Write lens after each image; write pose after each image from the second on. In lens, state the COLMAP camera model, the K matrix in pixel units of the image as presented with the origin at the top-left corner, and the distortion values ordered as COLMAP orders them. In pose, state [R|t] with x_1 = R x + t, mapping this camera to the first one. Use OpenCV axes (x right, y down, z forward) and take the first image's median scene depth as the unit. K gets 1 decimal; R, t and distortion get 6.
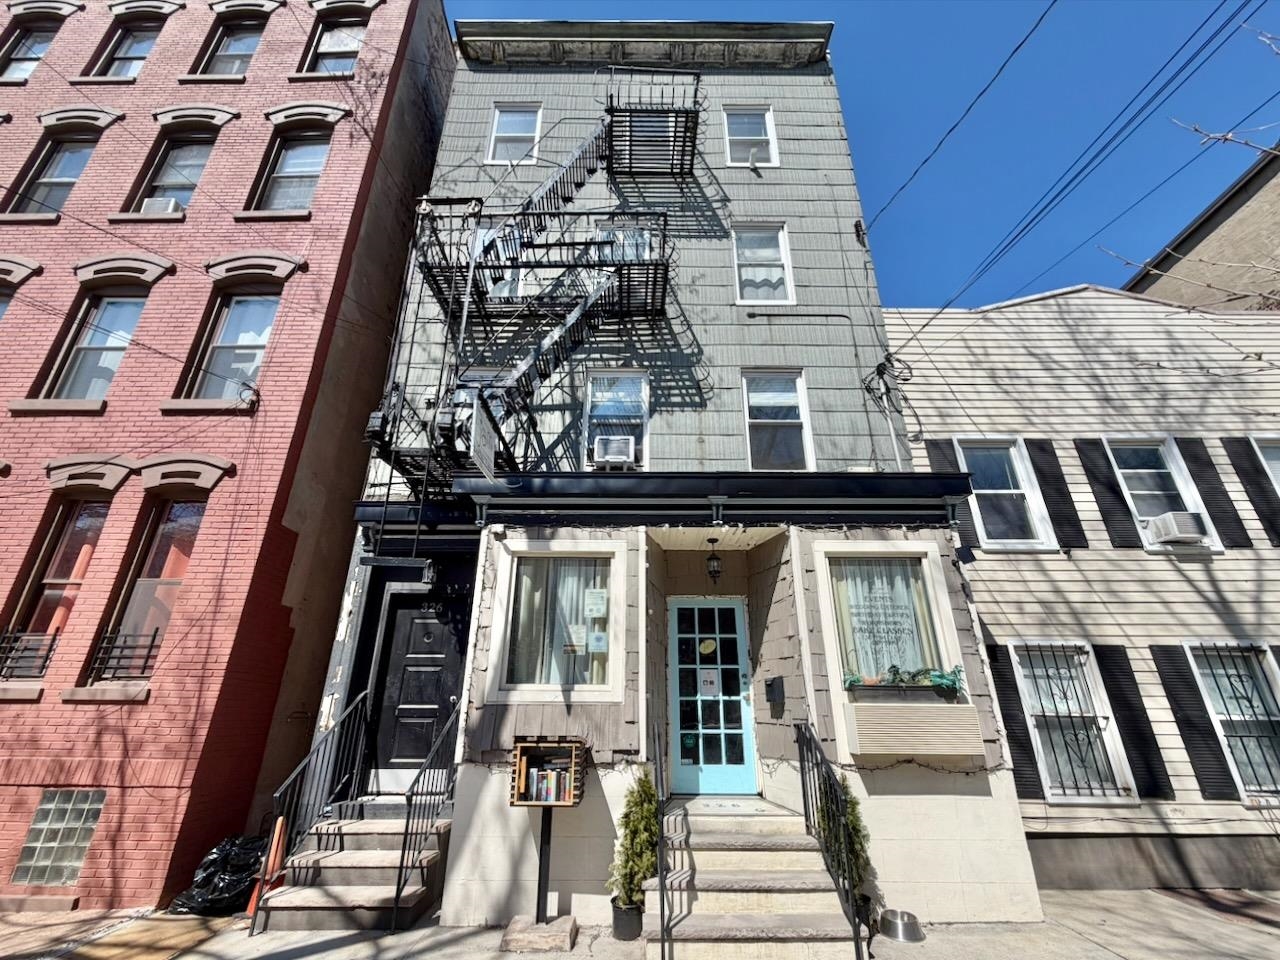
lens RADIAL K [[522.9, 0, 637.7], [0, 522.9, 480.7], [0, 0, 1]] dist [-0.000331, 0.000257]
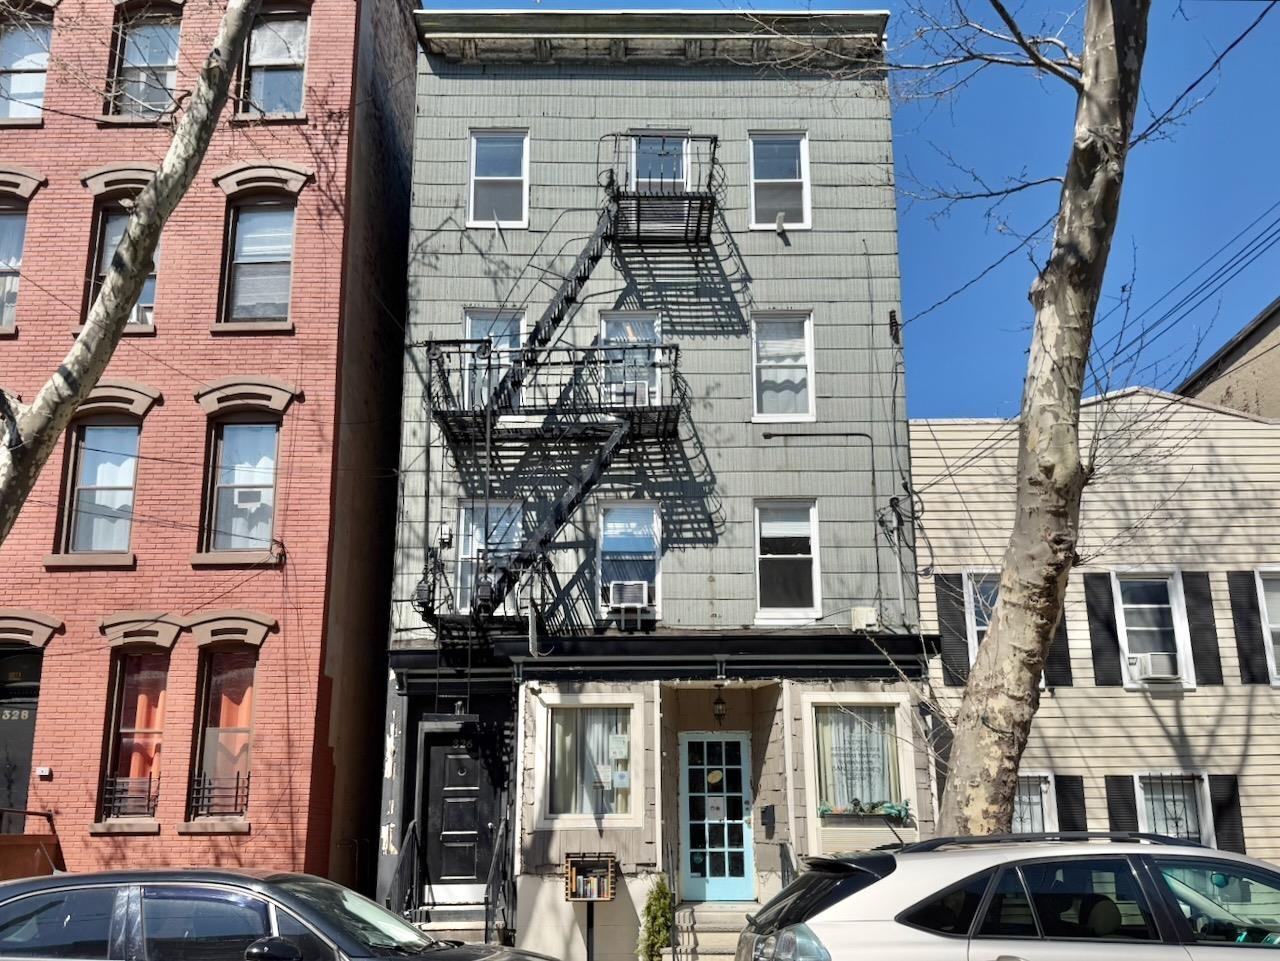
lens RADIAL K [[1109.4, 0, 642.0], [0, 1109.4, 508.9], [0, 0, 1]] dist [0.168994, -0.383508]
pose [[0.999891, -0.007167, 0.012917, -0.048441], [0.005301, 0.990261, 0.139121, -0.576159], [-0.013788, -0.139037, 0.990191, -1.270434]]
